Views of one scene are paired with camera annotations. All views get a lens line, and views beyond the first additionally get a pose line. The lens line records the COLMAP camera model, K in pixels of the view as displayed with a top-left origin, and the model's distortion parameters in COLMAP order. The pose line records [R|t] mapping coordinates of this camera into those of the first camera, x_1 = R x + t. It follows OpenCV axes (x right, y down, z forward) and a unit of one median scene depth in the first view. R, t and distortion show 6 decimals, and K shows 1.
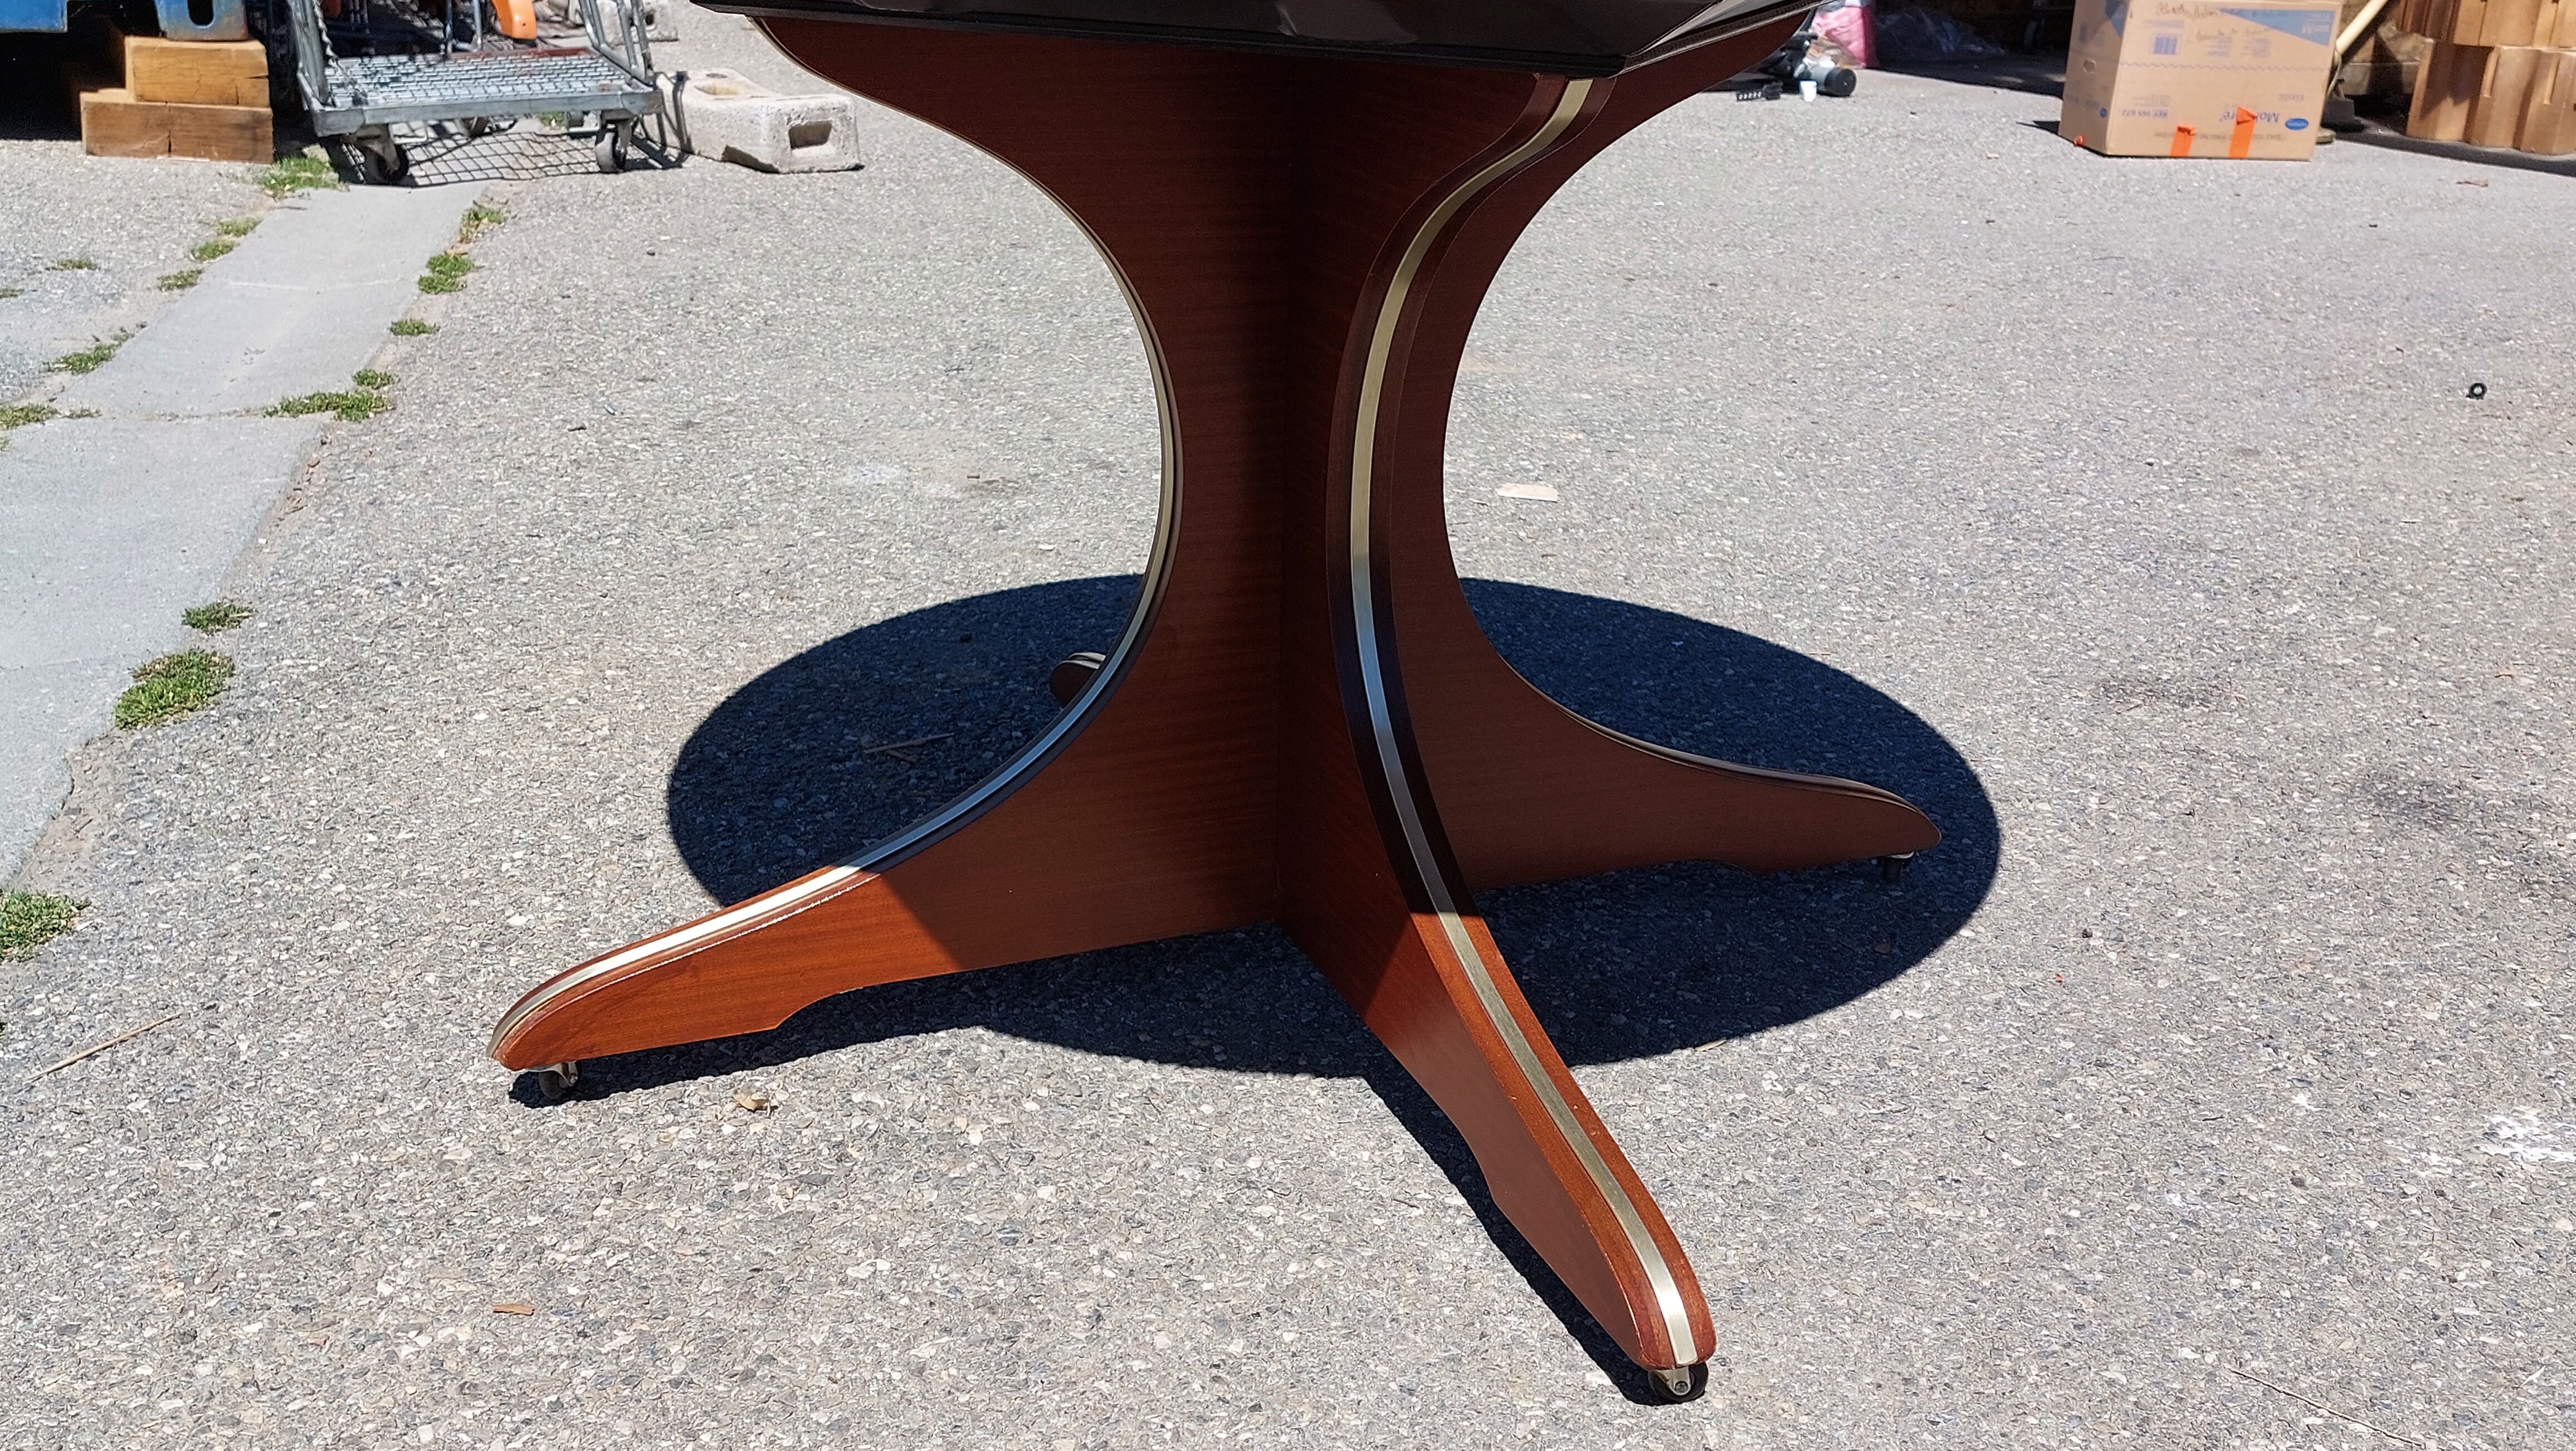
lens RADIAL K [[2464.9, 0, 1285.9], [0, 2464.9, 719.6], [0, 0, 1]] dist [0.119919, -0.175513]
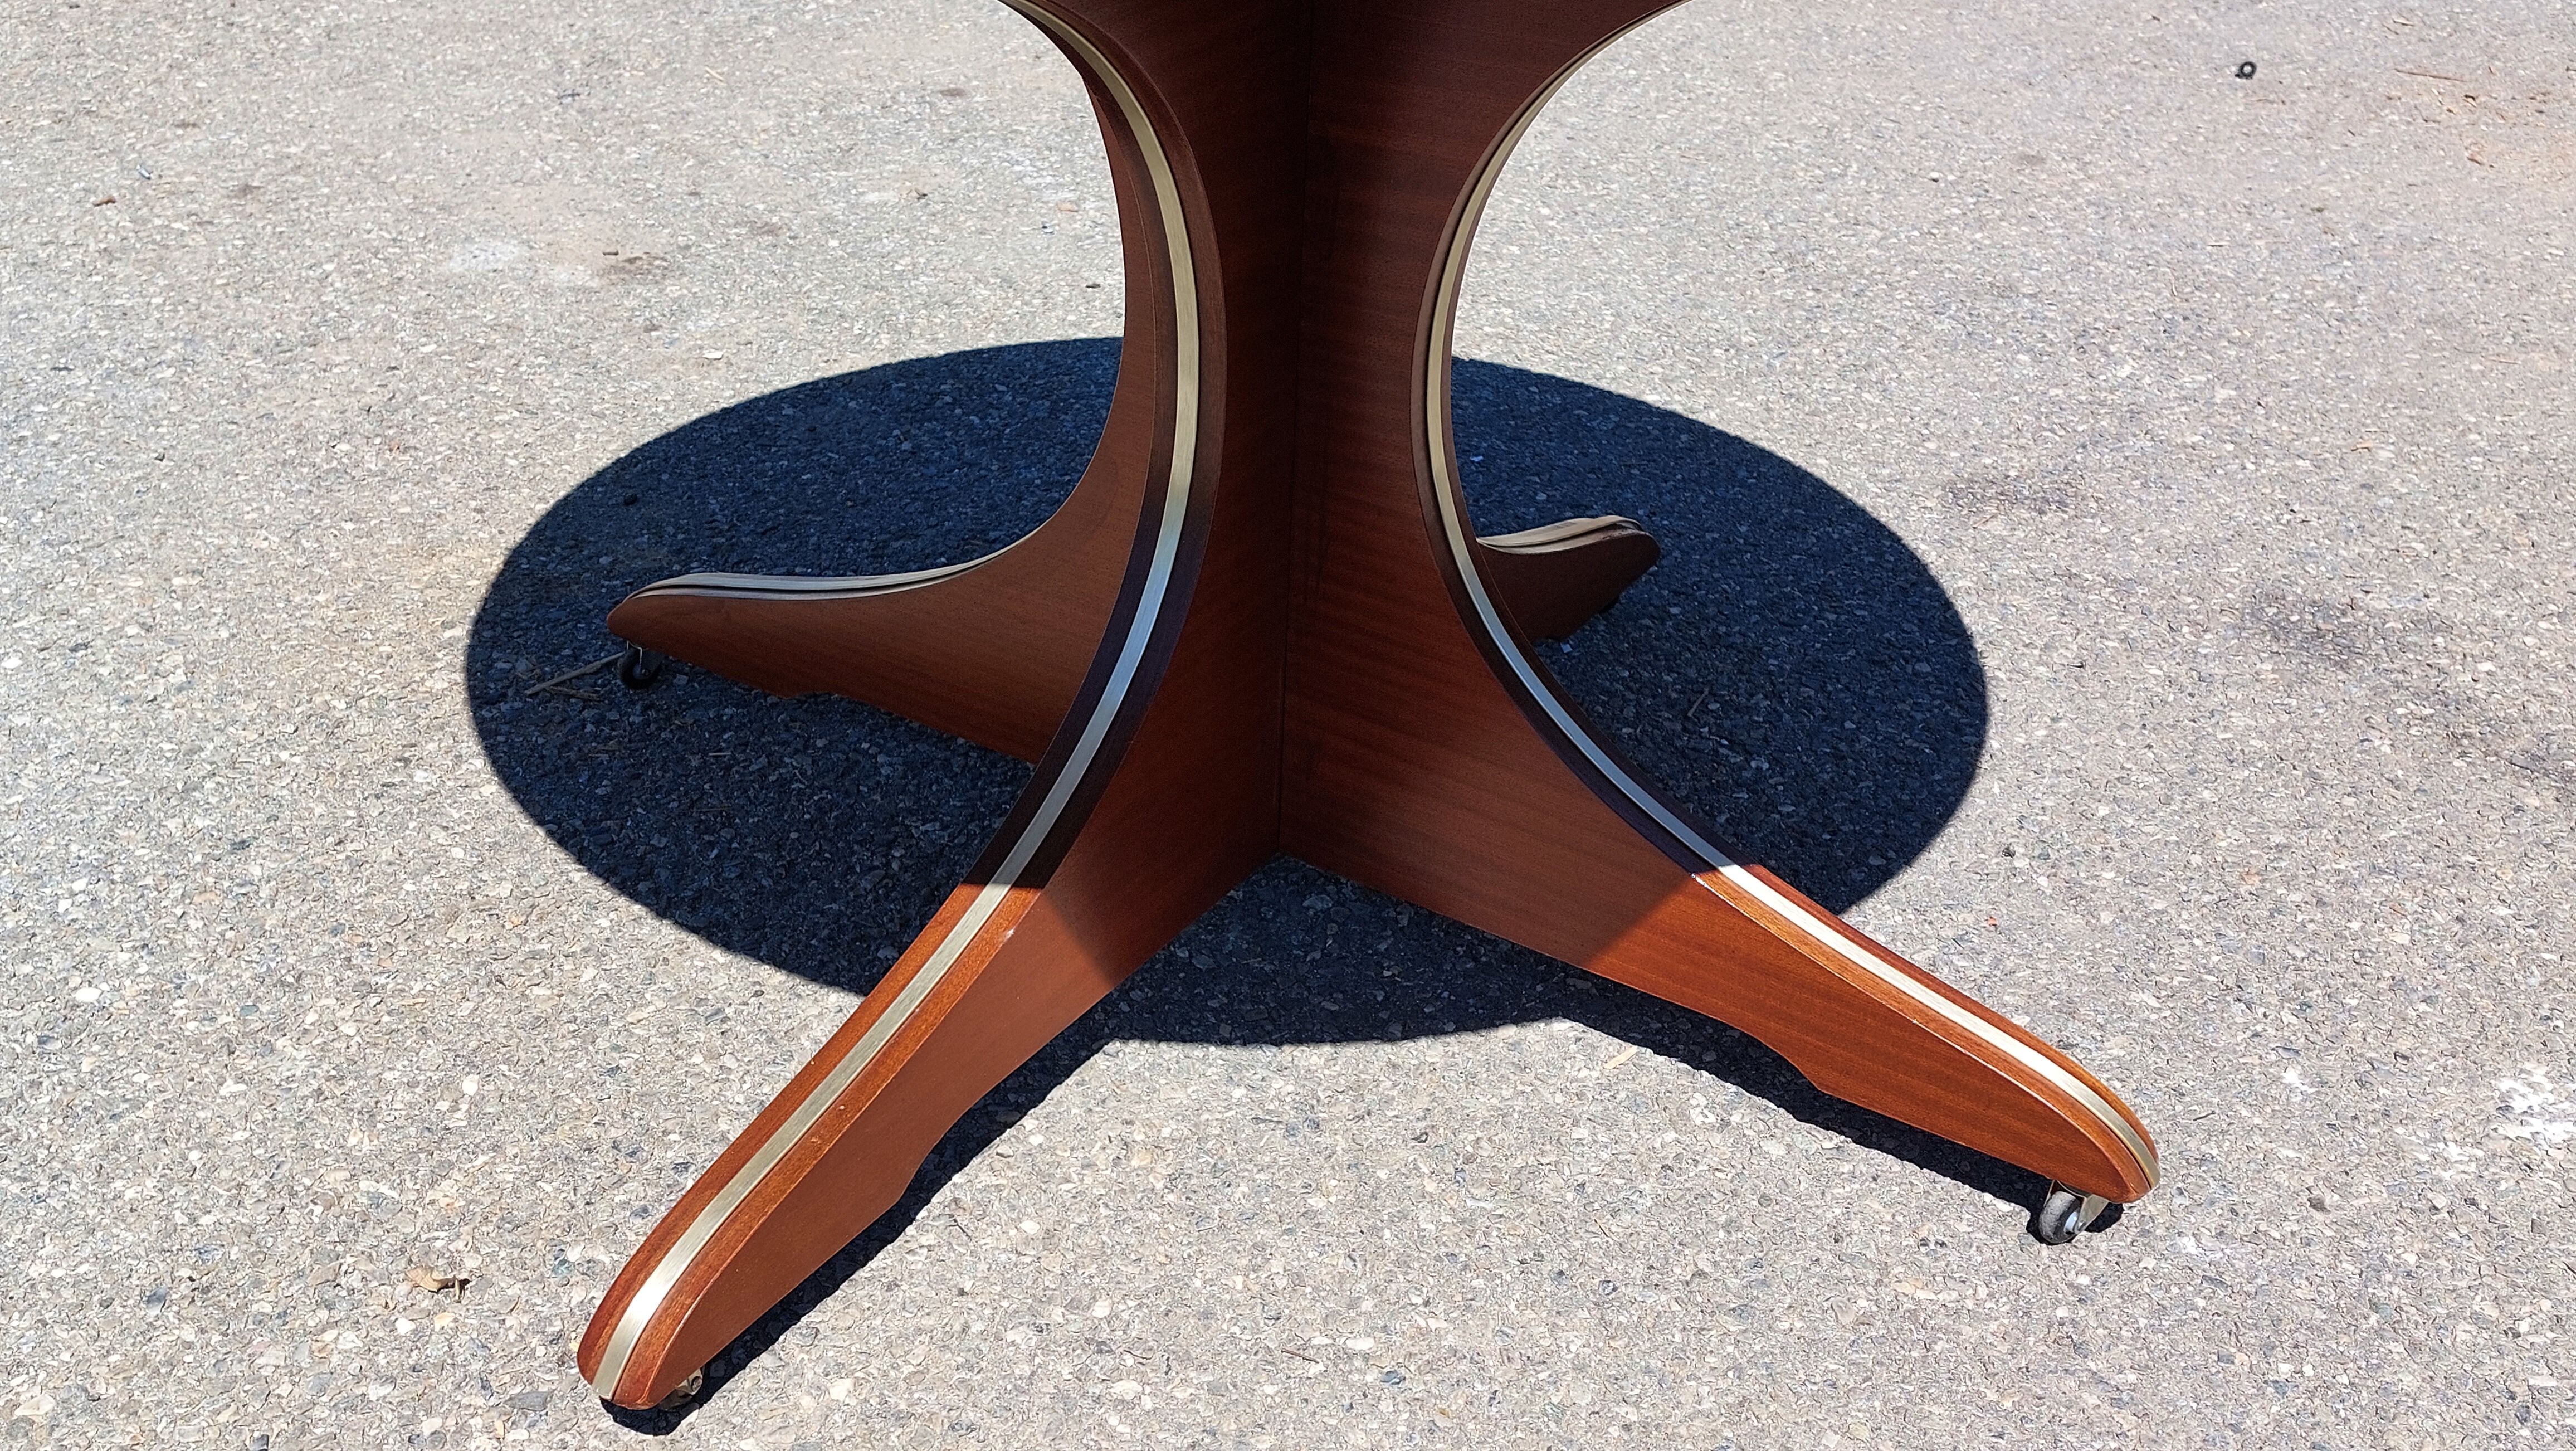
lens RADIAL K [[2455.4, 0, 1288.0], [0, 2455.4, 725.5], [0, 0, 1]] dist [0.107900, -0.160617]
pose [[0.988591, -0.066585, 0.135105, -0.042094], [0.044395, 0.985945, 0.161064, -0.113653], [-0.143930, -0.153228, 0.977653, 0.214125]]
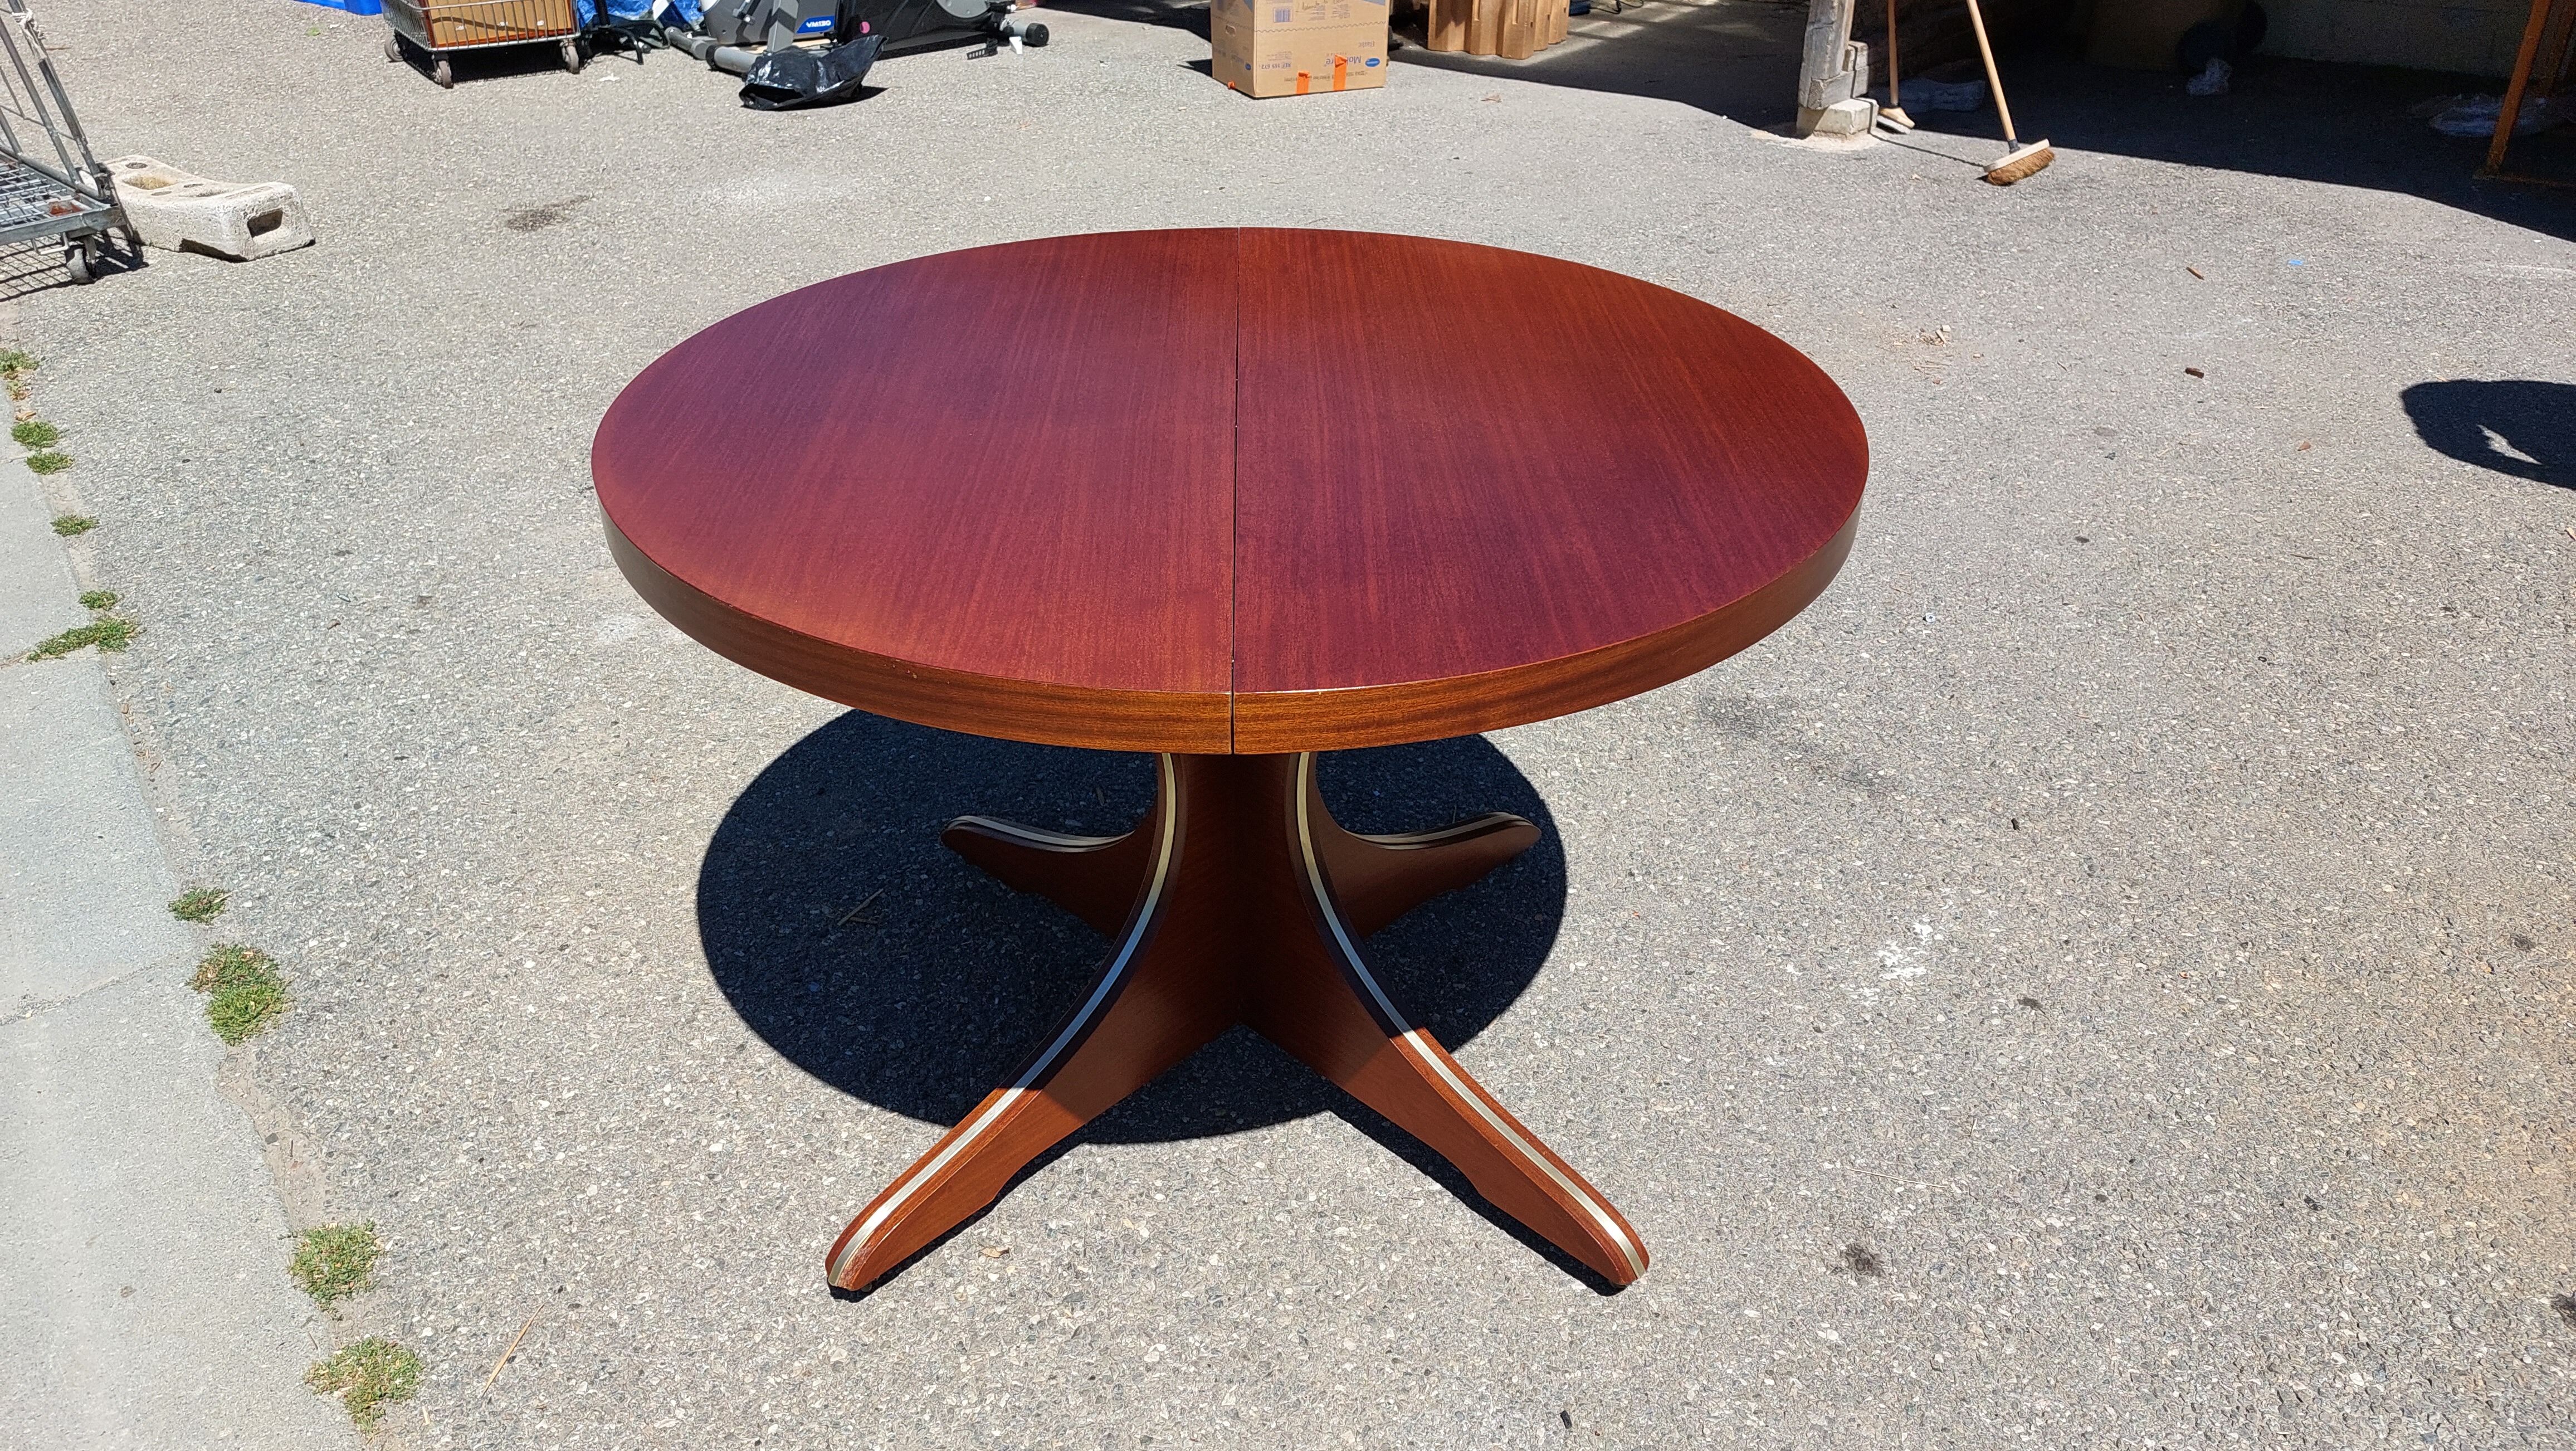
lens RADIAL K [[1867.3, 0, 1275.4], [0, 1867.3, 733.0], [0, 0, 1]] dist [0.112992, -0.153966]
pose [[0.913799, -0.226469, 0.337170, -0.341163], [0.162265, 0.964554, 0.208098, -0.339088], [-0.372346, -0.135449, 0.918157, -0.095195]]
